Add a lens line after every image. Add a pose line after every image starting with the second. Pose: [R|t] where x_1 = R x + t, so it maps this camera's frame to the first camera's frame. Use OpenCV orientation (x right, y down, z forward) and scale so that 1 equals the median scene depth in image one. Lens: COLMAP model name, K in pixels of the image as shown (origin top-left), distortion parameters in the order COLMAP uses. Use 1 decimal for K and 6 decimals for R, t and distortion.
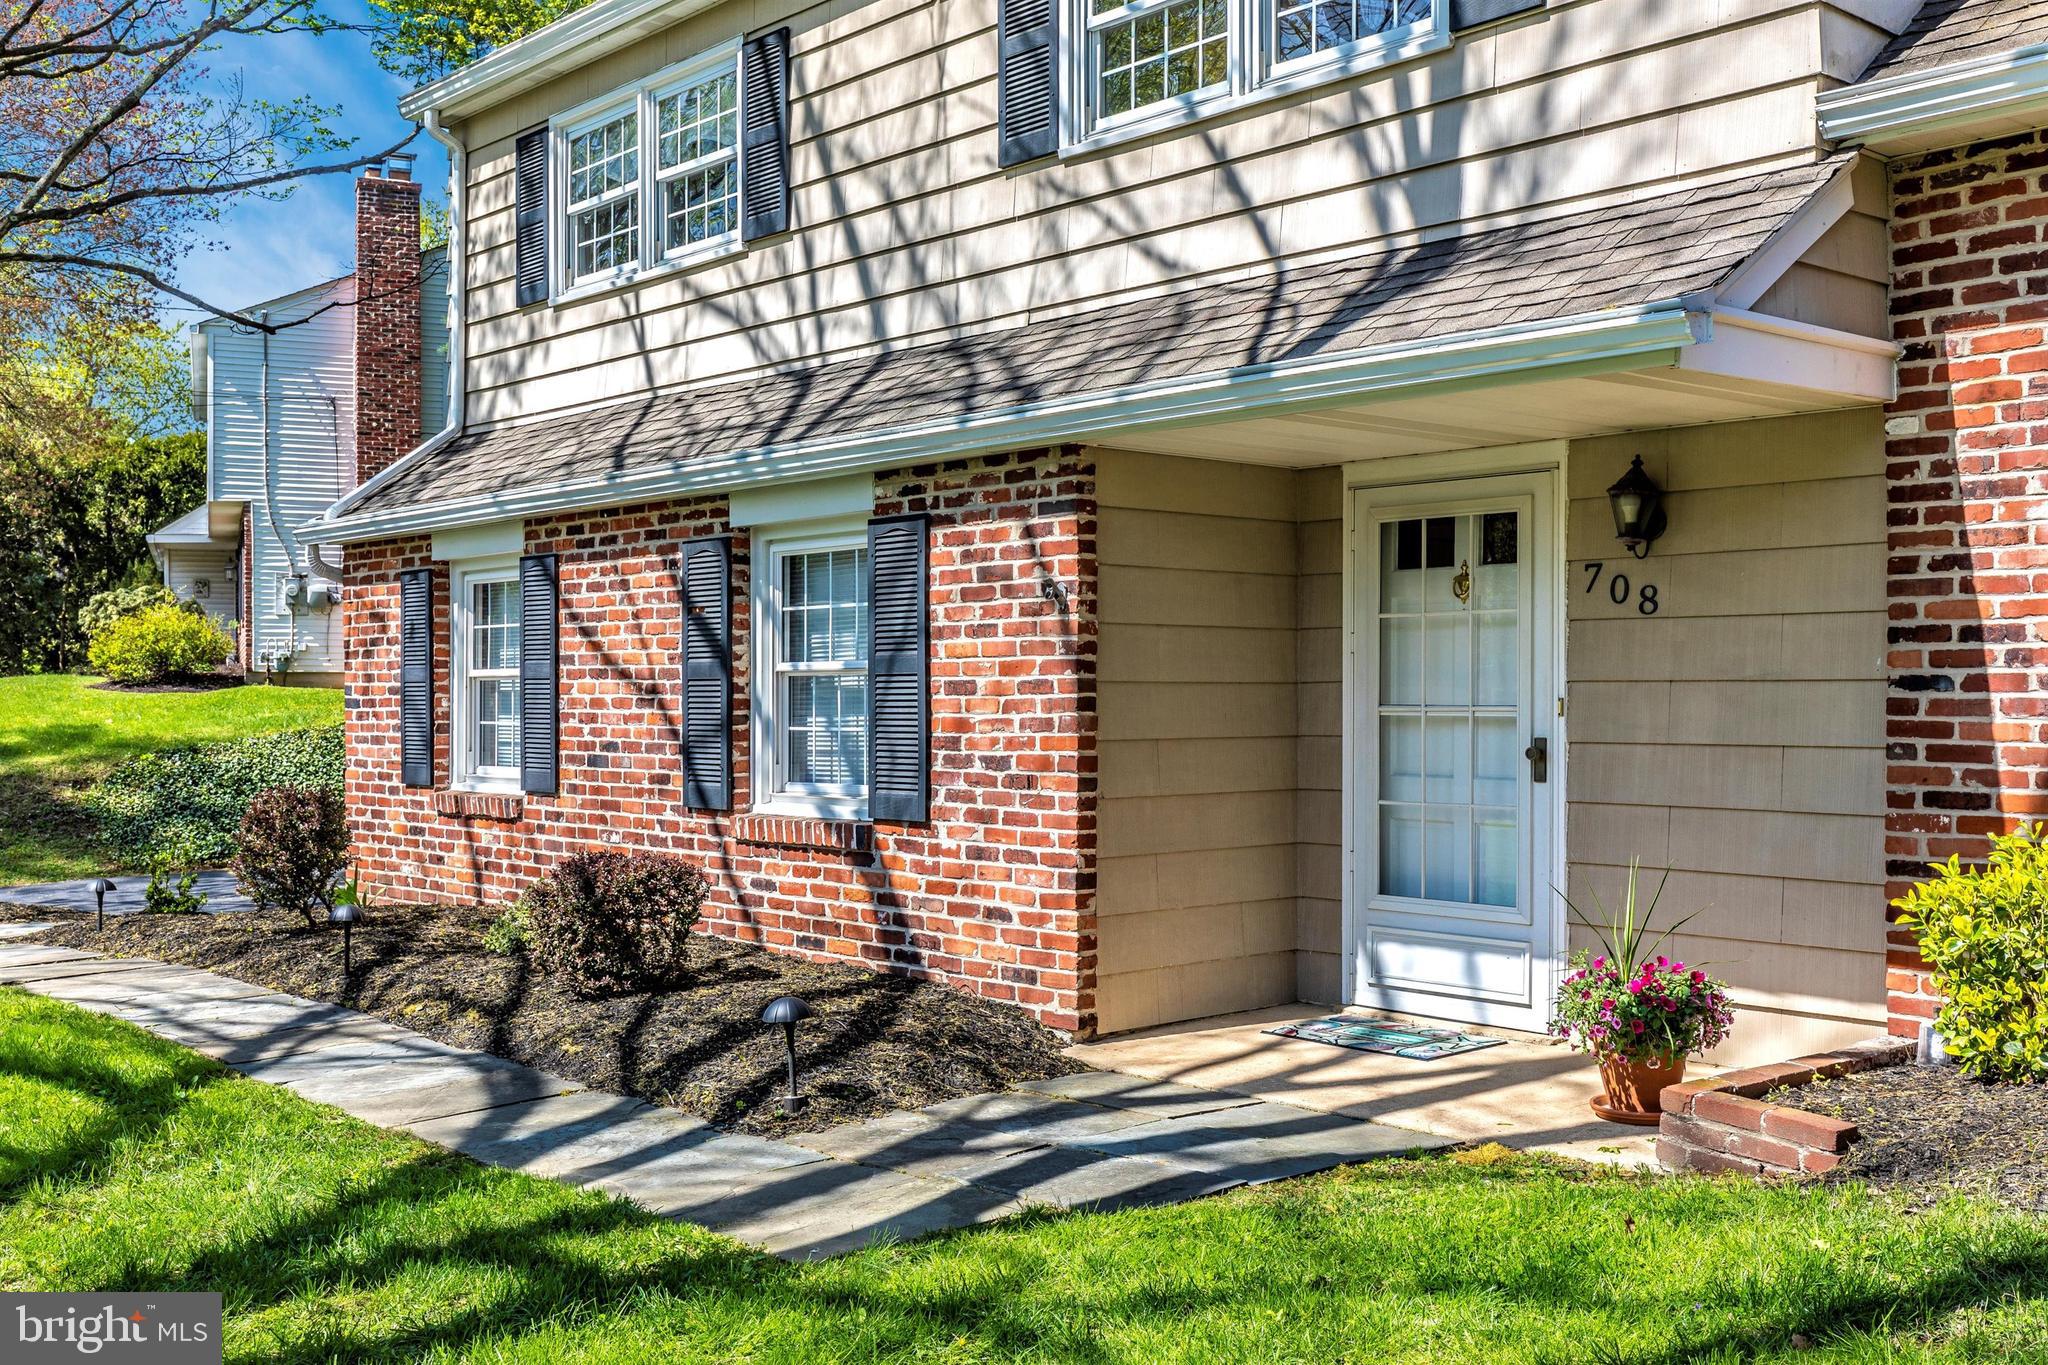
lens RADIAL K [[2076.9, 0, 1024.0], [0, 2076.9, 682.5], [0, 0, 1]] dist [0.003394, -0.011113]
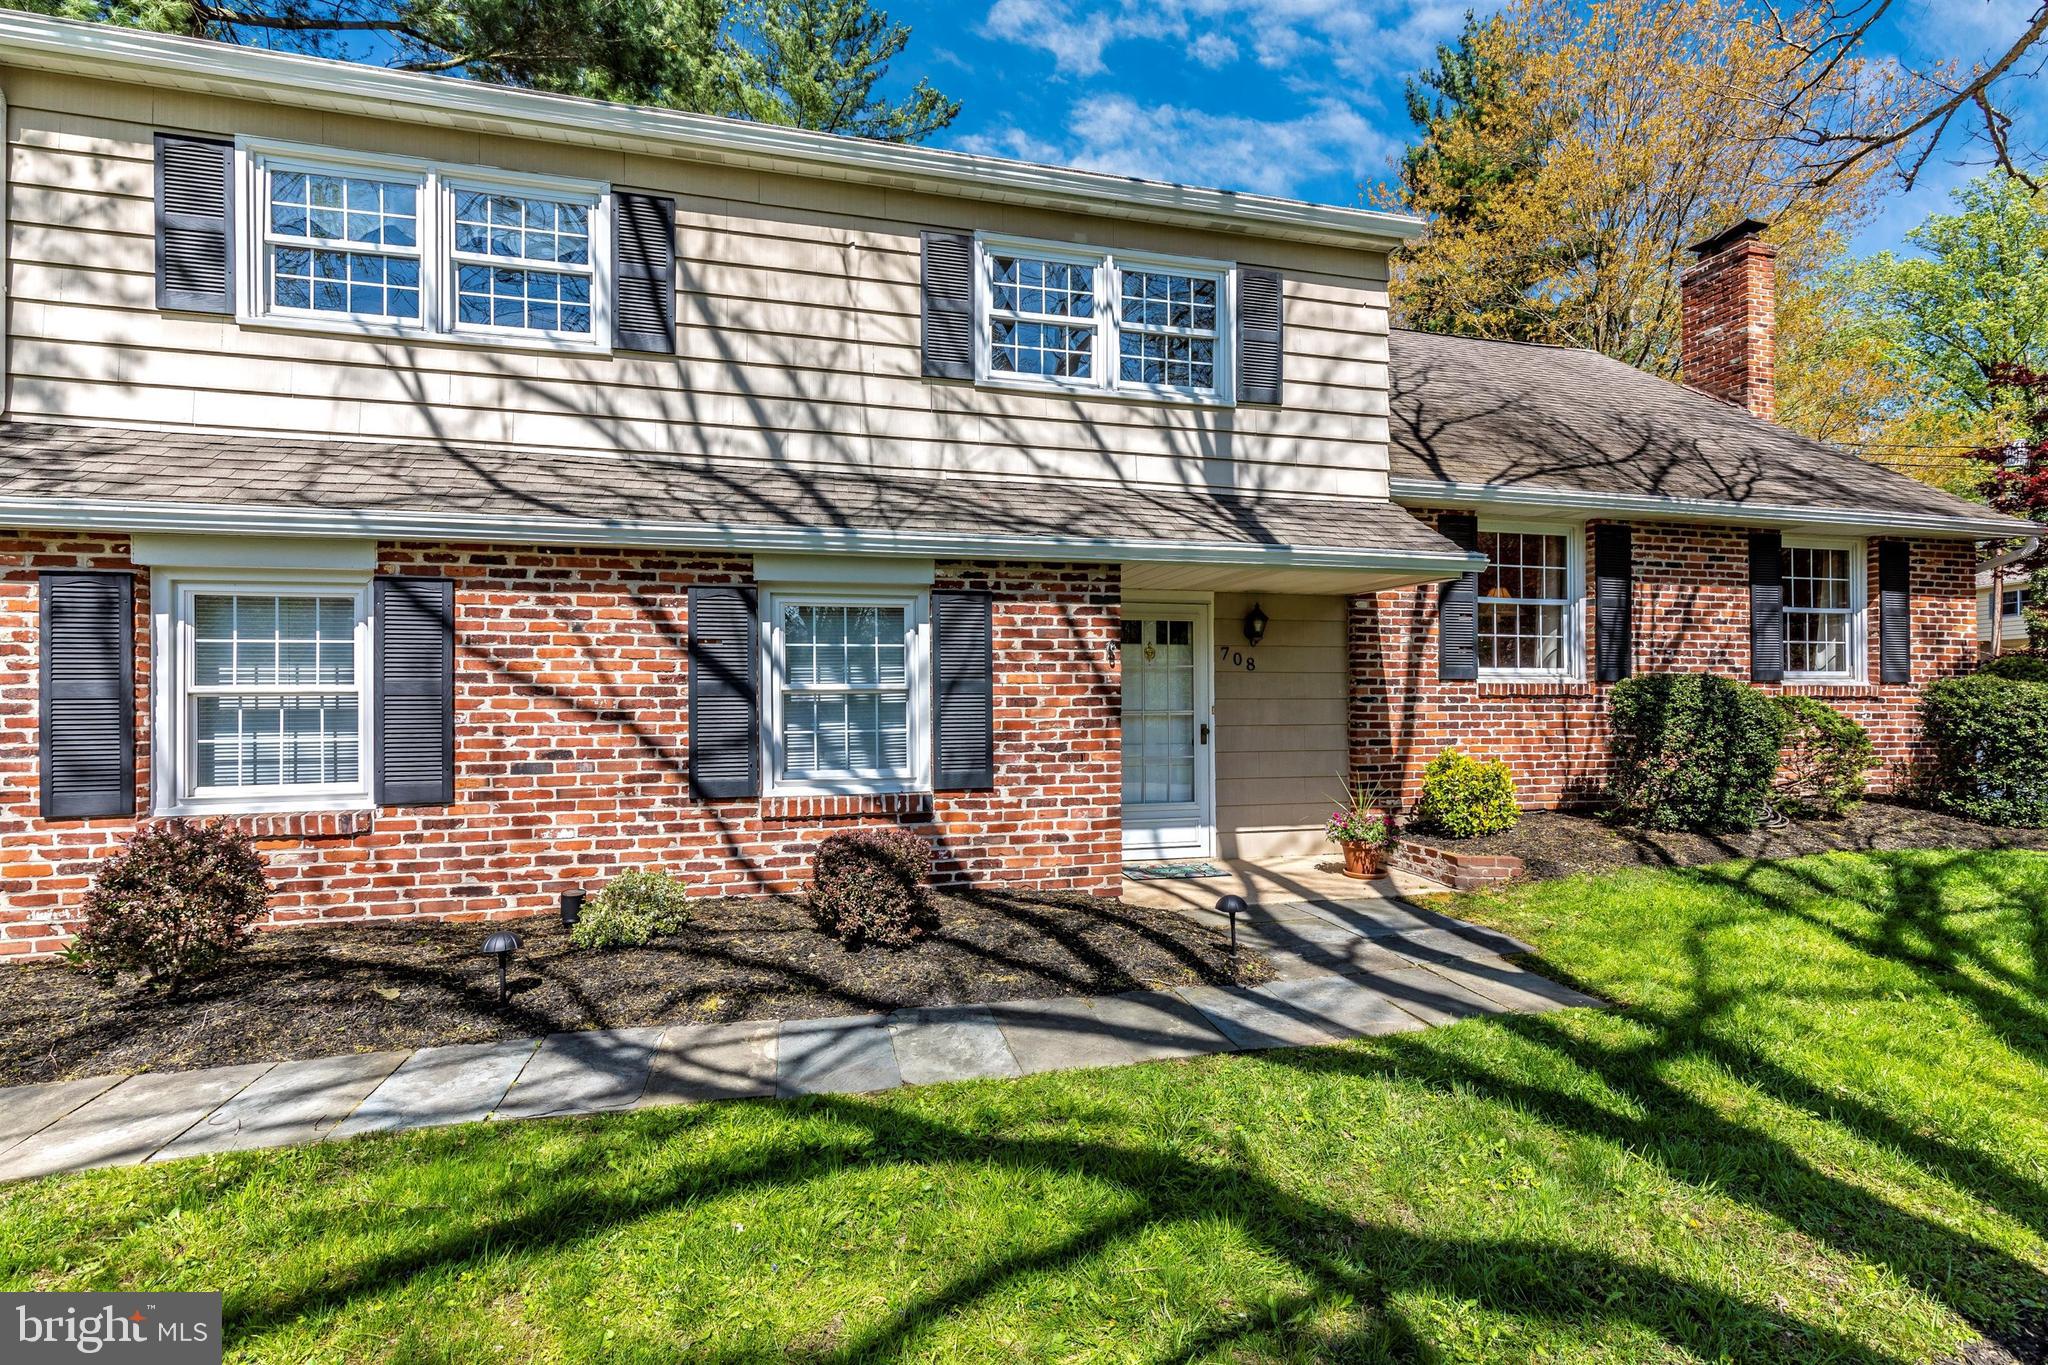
lens RADIAL K [[951.2, 0, 1052.7], [0, 951.2, 693.3], [0, 0, 1]] dist [0.002357, -0.000156]
pose [[0.436667, 0.008995, 0.899578, -0.664170], [0.001037, 0.999944, -0.010503, 0.003276], [-0.899623, 0.005519, 0.436634, 0.632877]]
